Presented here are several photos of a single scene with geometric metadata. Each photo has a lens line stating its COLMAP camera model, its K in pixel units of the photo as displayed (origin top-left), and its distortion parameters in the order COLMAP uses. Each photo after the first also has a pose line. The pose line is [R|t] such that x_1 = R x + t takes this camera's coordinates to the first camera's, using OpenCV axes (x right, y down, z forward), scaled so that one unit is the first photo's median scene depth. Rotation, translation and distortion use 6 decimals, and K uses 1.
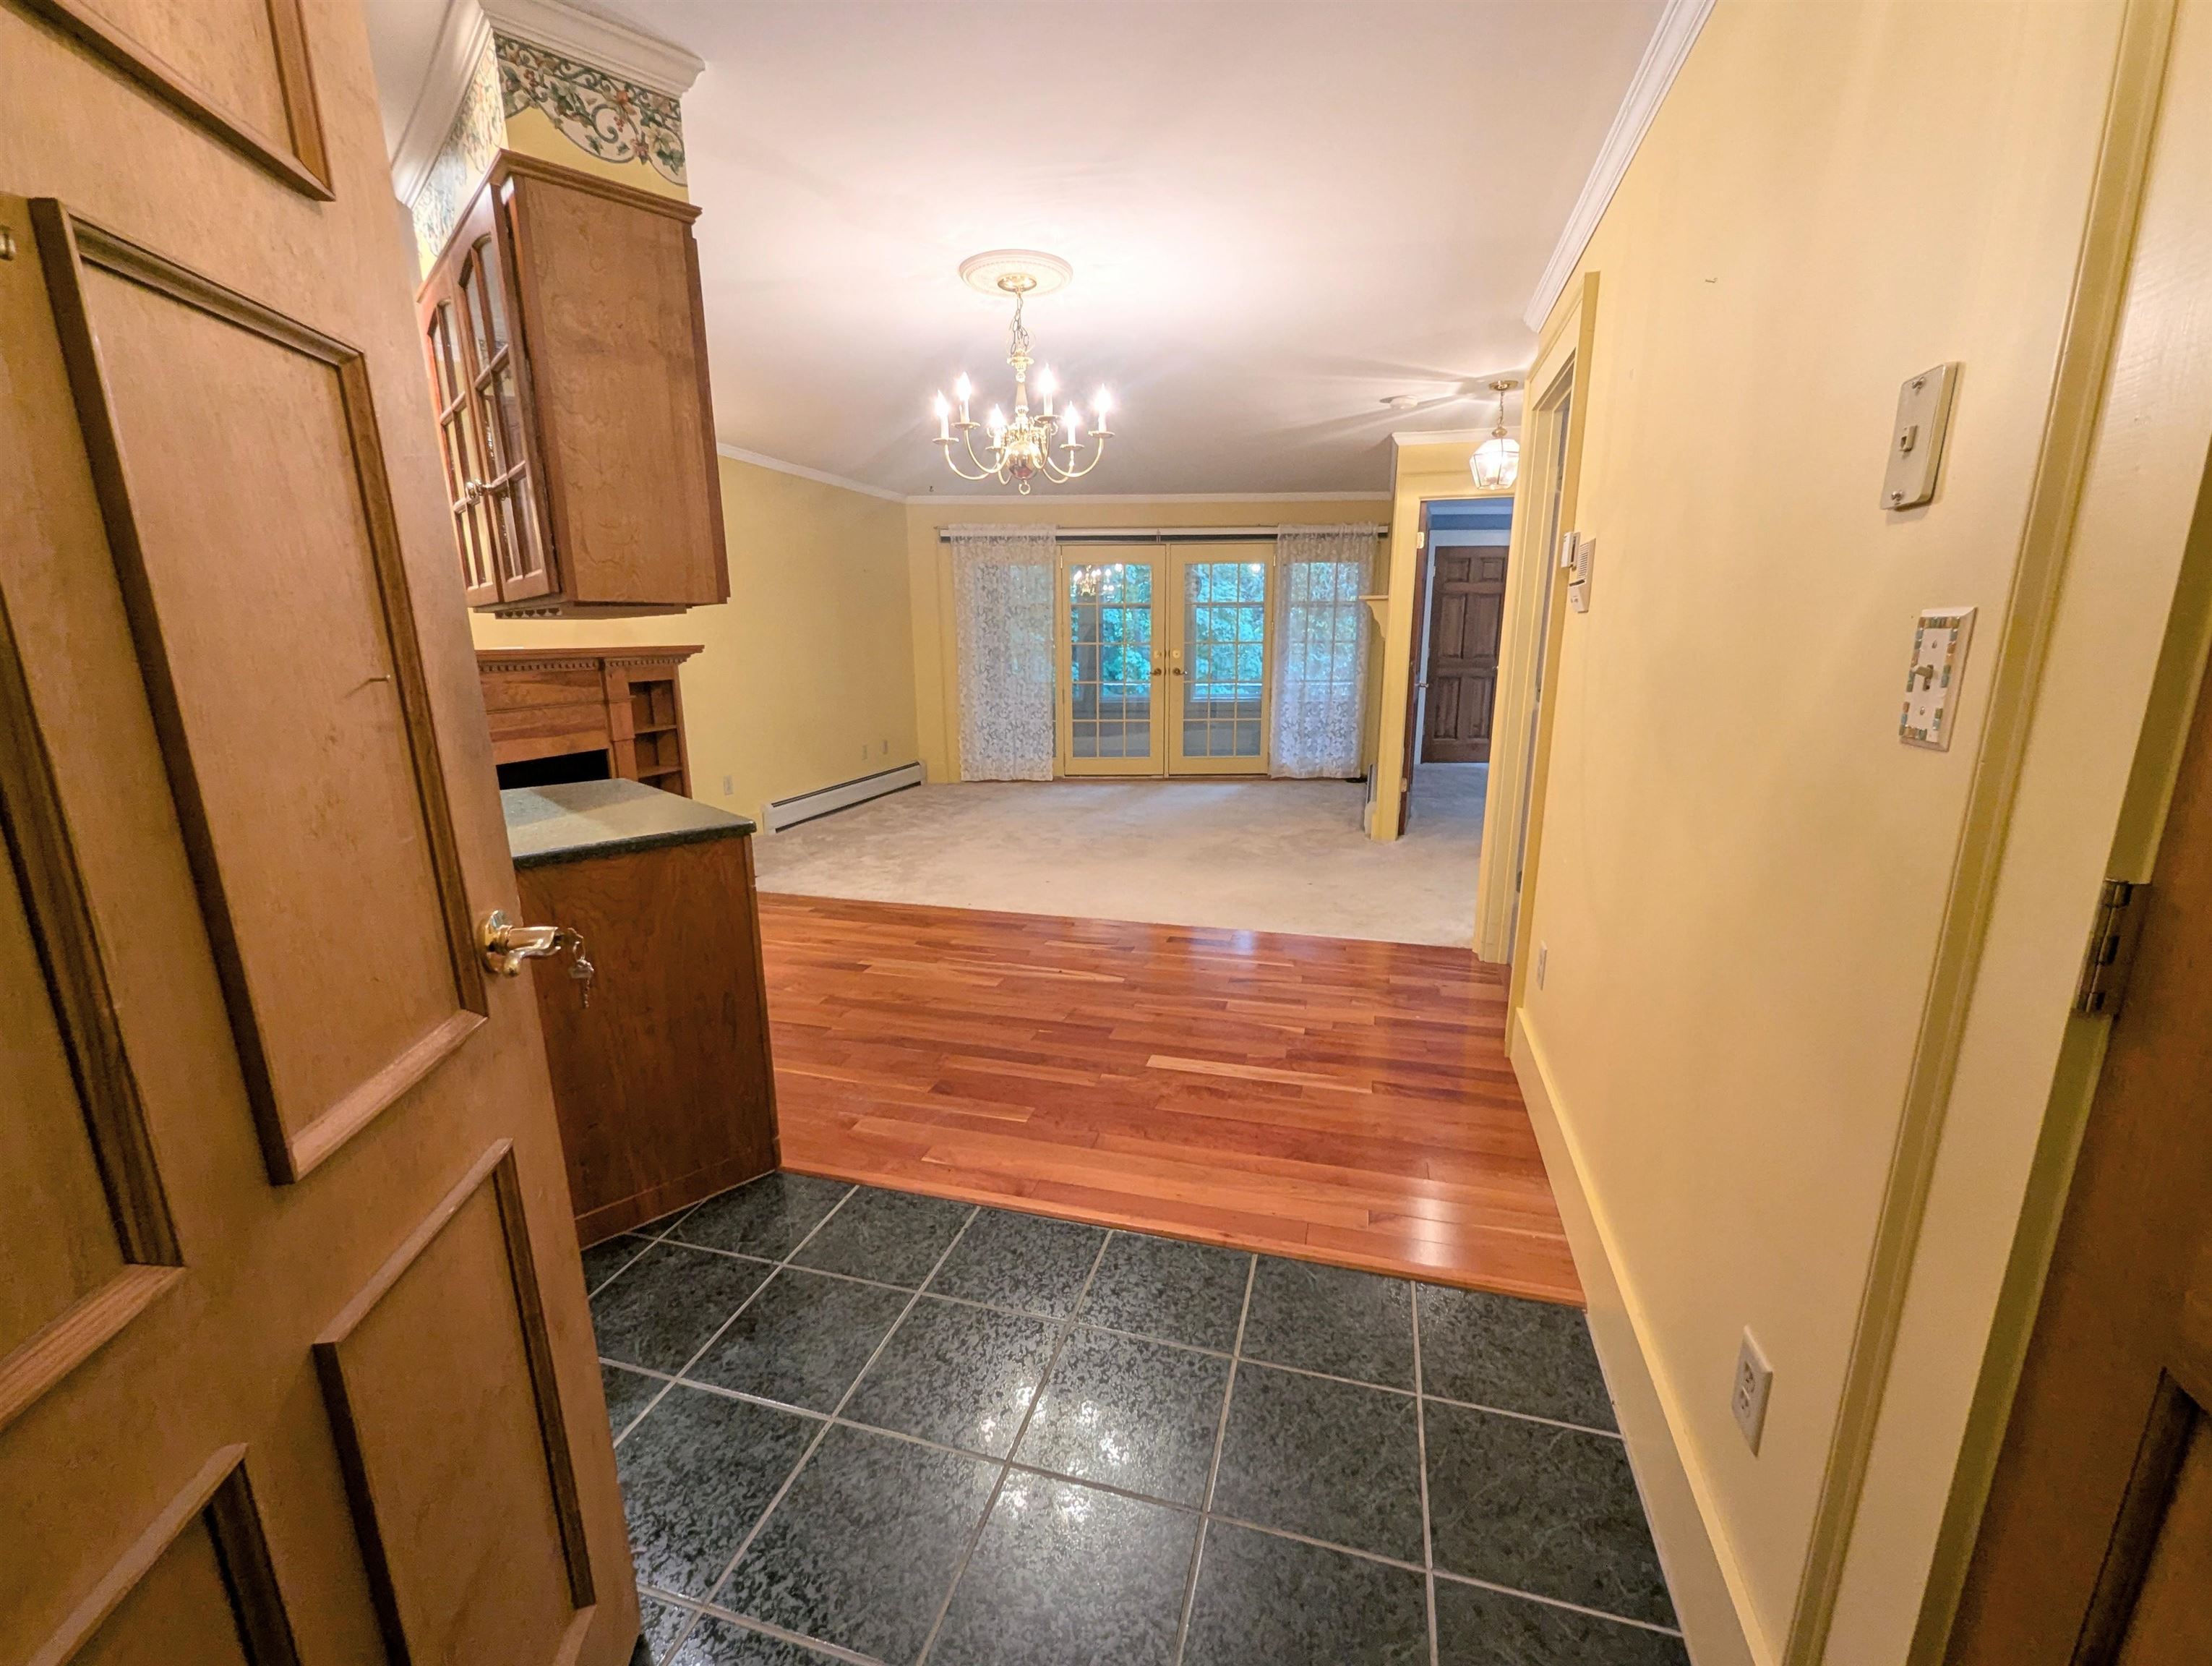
lens RADIAL K [[916.8, 0, 1118.9], [0, 916.8, 835.6], [0, 0, 1]] dist [0.002561, -0.001603]
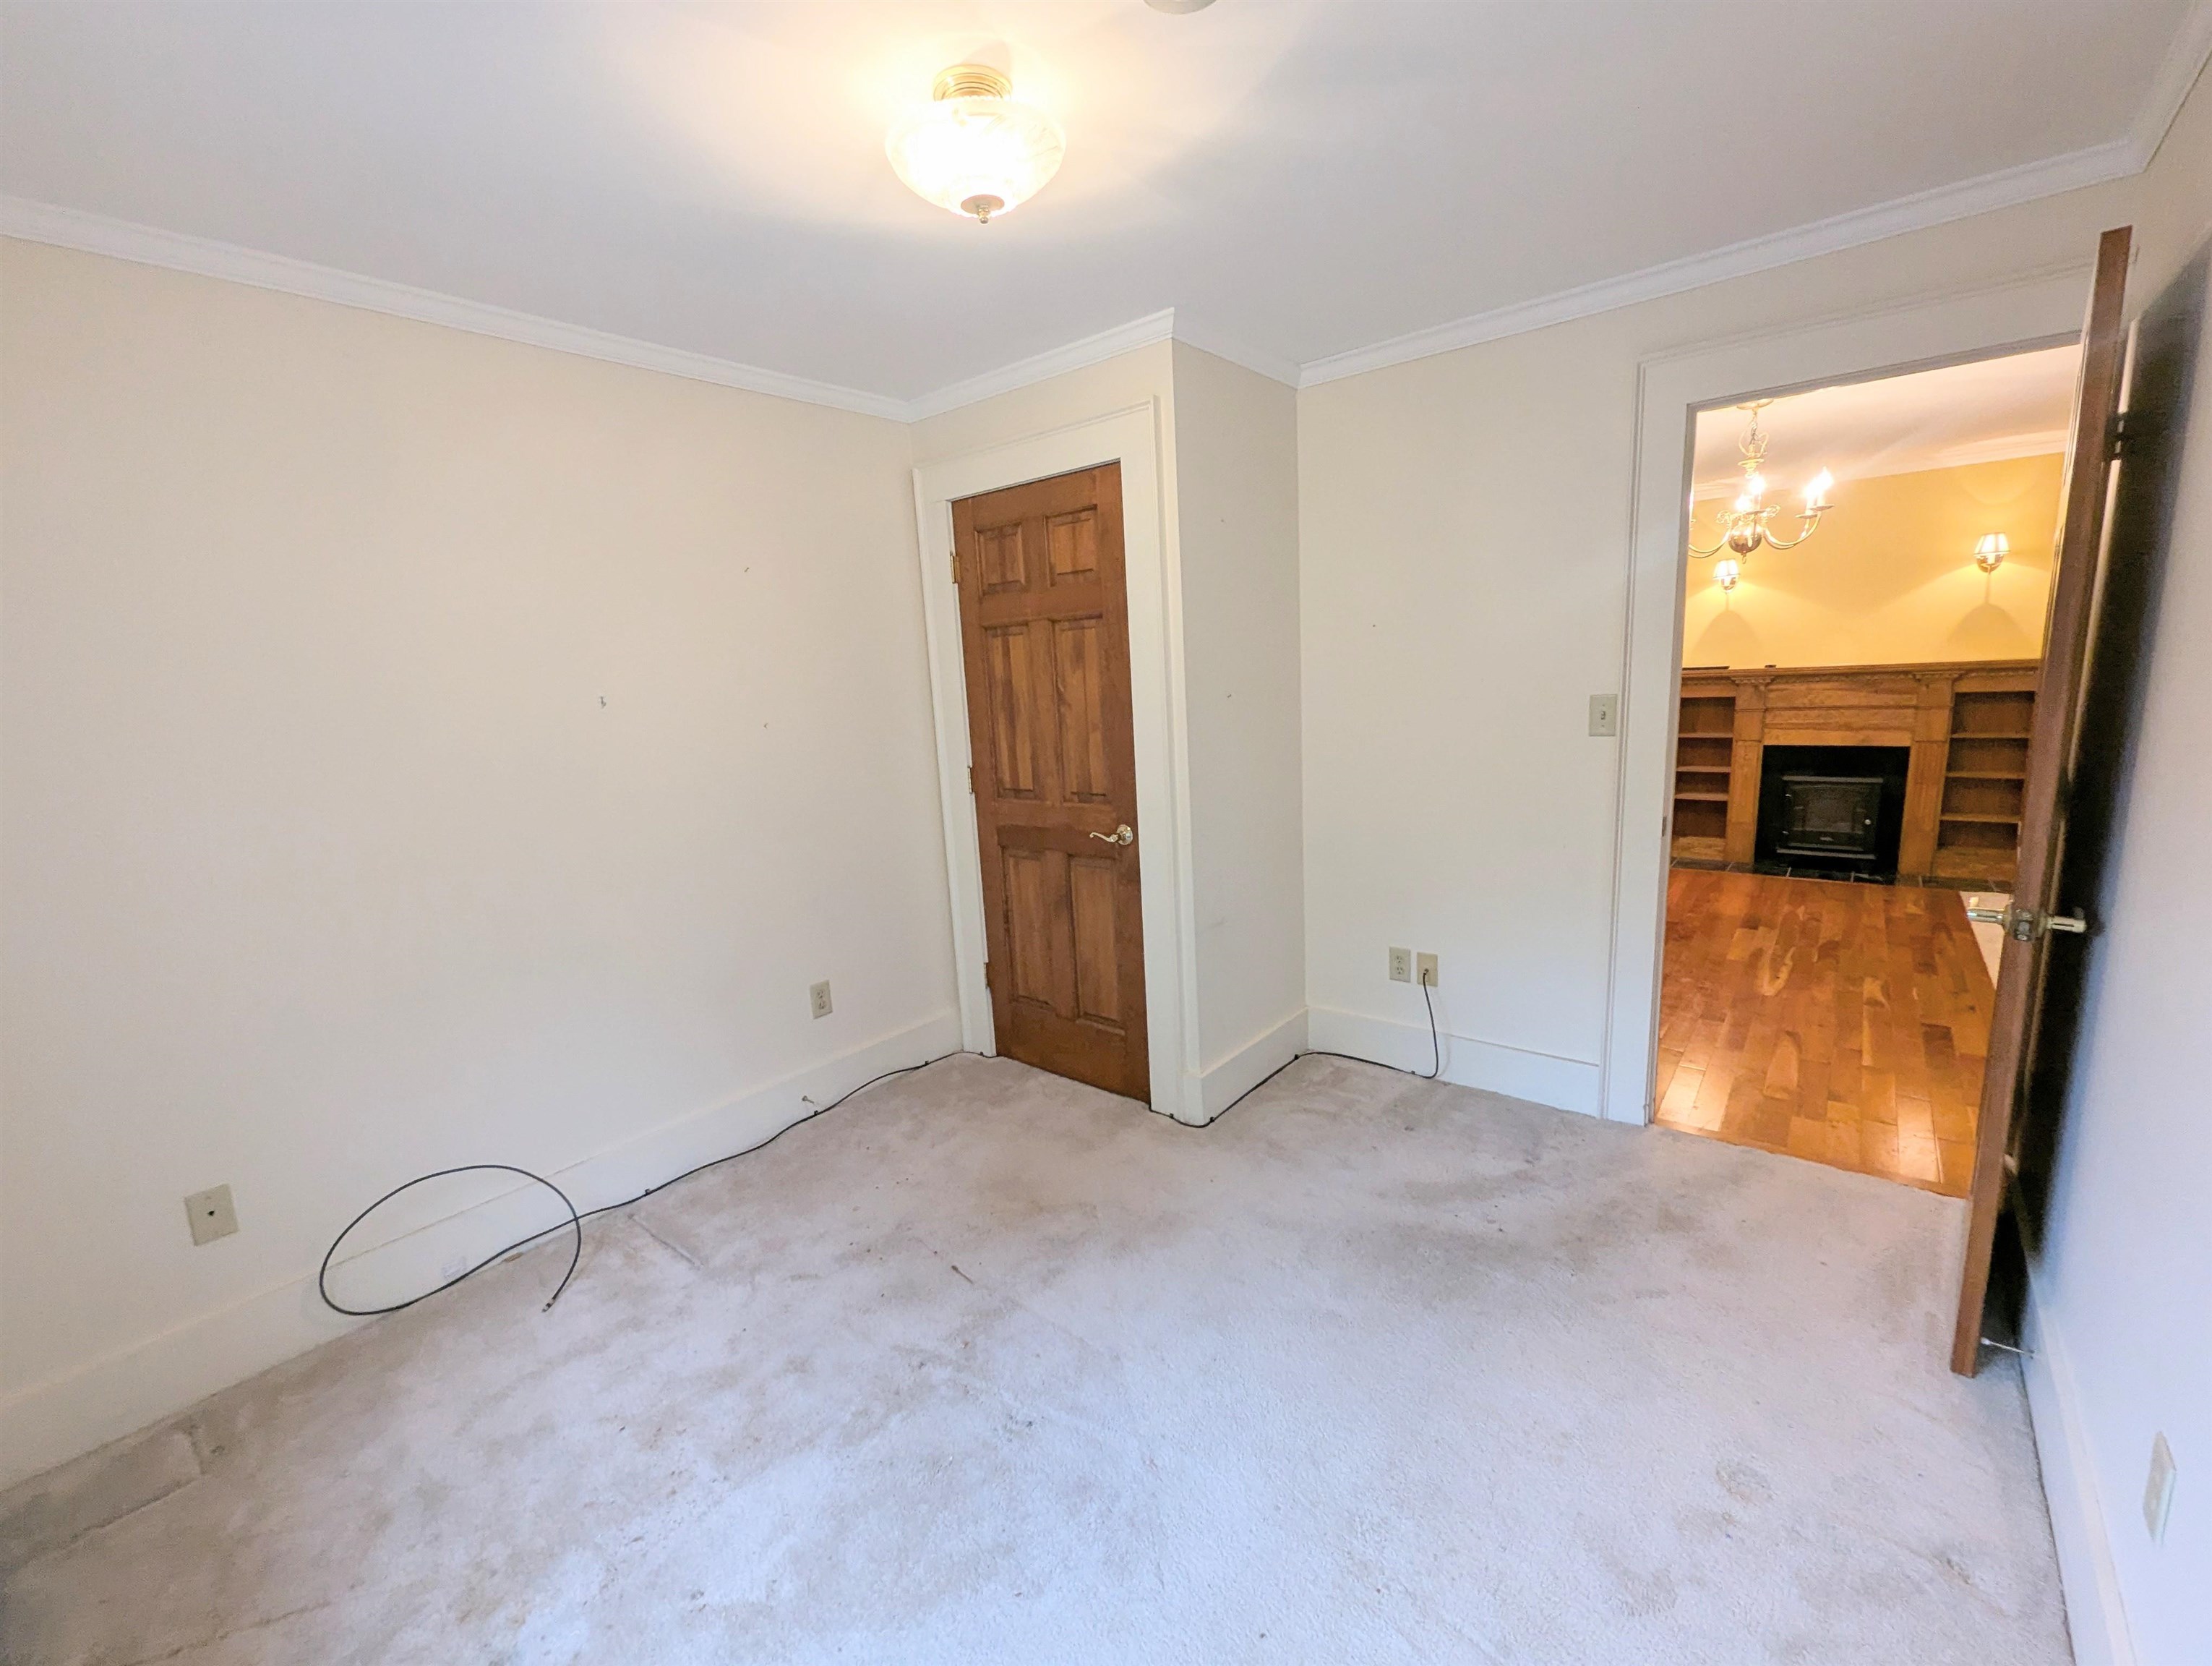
lens RADIAL K [[916.8, 0, 1095.3], [0, 916.8, 842.8], [0, 0, 1]] dist [0.002561, -0.001603]
pose [[-0.408775, 0.192570, -0.892087, 1.094190], [-0.150617, 0.949847, 0.274055, -0.161950], [0.900121, 0.246390, -0.359269, 0.566915]]
